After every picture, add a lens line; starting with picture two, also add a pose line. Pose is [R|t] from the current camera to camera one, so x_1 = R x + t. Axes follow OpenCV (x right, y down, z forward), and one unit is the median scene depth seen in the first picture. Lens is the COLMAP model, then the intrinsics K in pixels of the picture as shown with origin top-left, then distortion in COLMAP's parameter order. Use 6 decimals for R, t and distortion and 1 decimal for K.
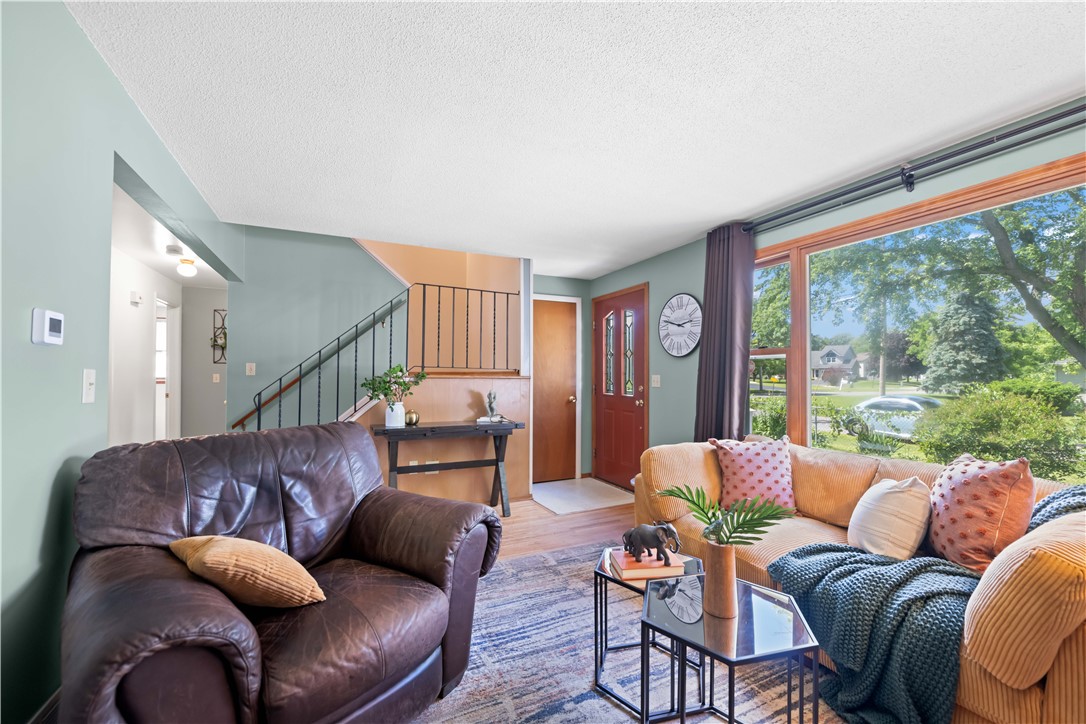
lens RADIAL K [[437.8, 0, 547.0], [0, 437.8, 371.0], [0, 0, 1]] dist [-0.002296, -0.000480]
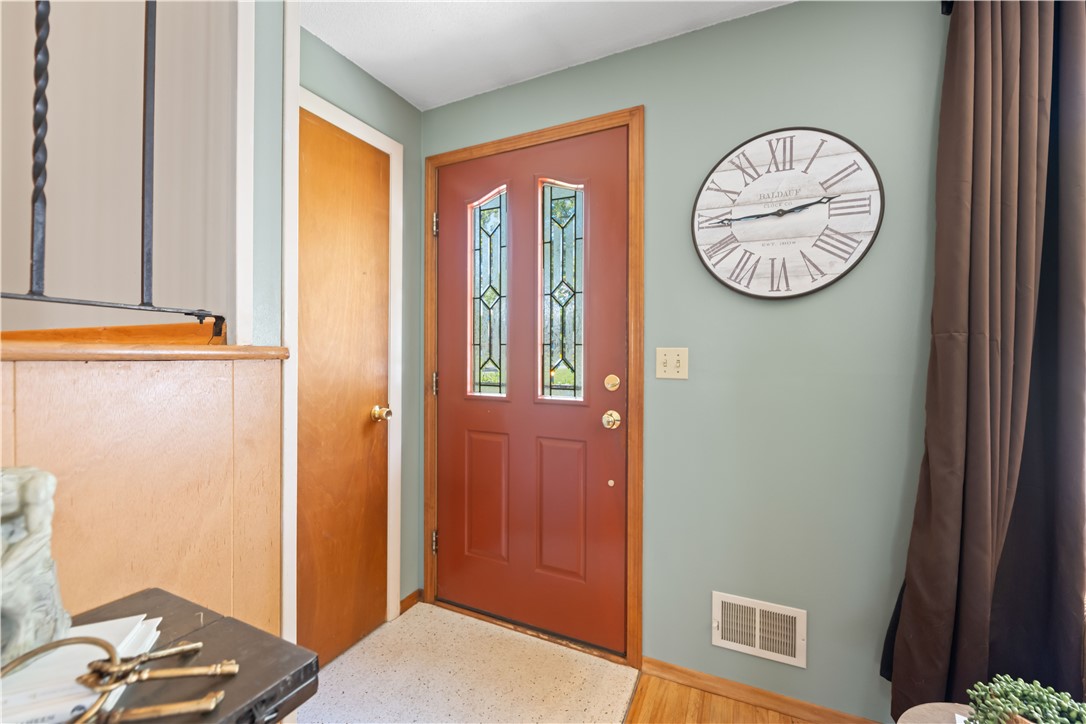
lens RADIAL K [[437.1, 0, 556.9], [0, 437.1, 353.4], [0, 0, 1]] dist [-0.007887, -0.000326]
pose [[0.773724, 0.000641, 0.633523, -0.075168], [-0.009978, 0.999888, 0.011174, 0.011610], [-0.633444, -0.014967, 0.773643, 0.782506]]
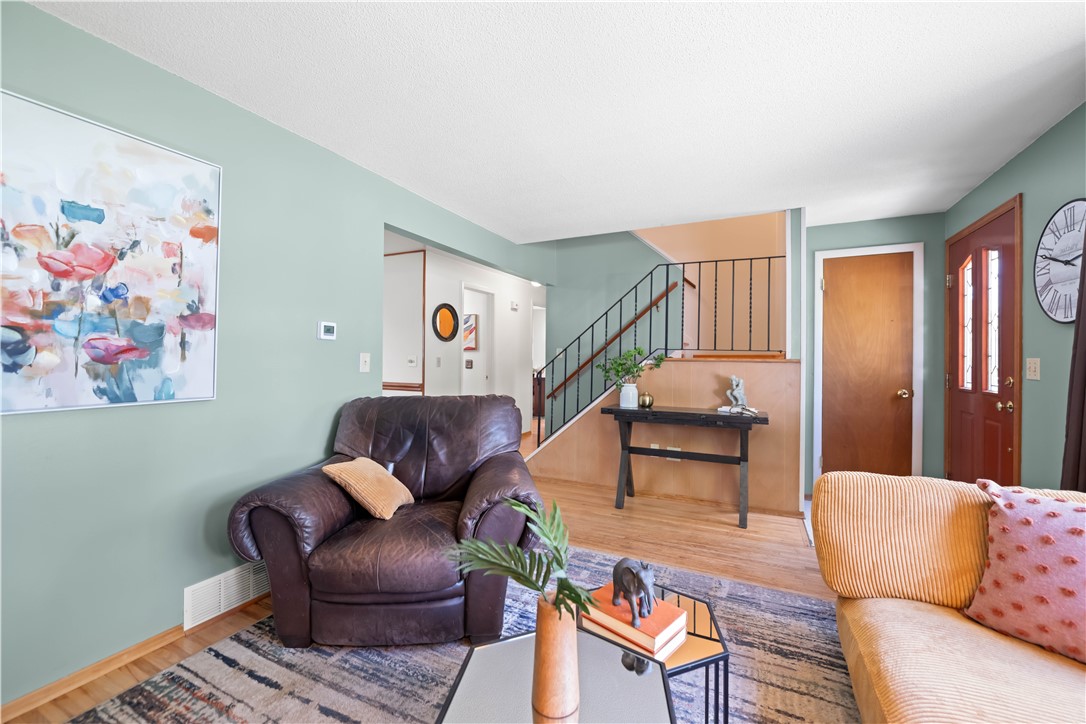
lens RADIAL K [[434.0, 0, 549.6], [0, 434.0, 357.8], [0, 0, 1]] dist [-0.008088, -0.000091]
pose [[0.629060, 0.000426, -0.777357, 0.292396], [0.004348, 0.999982, 0.004067, 0.004230], [0.777345, -0.005938, 0.629047, 0.184138]]
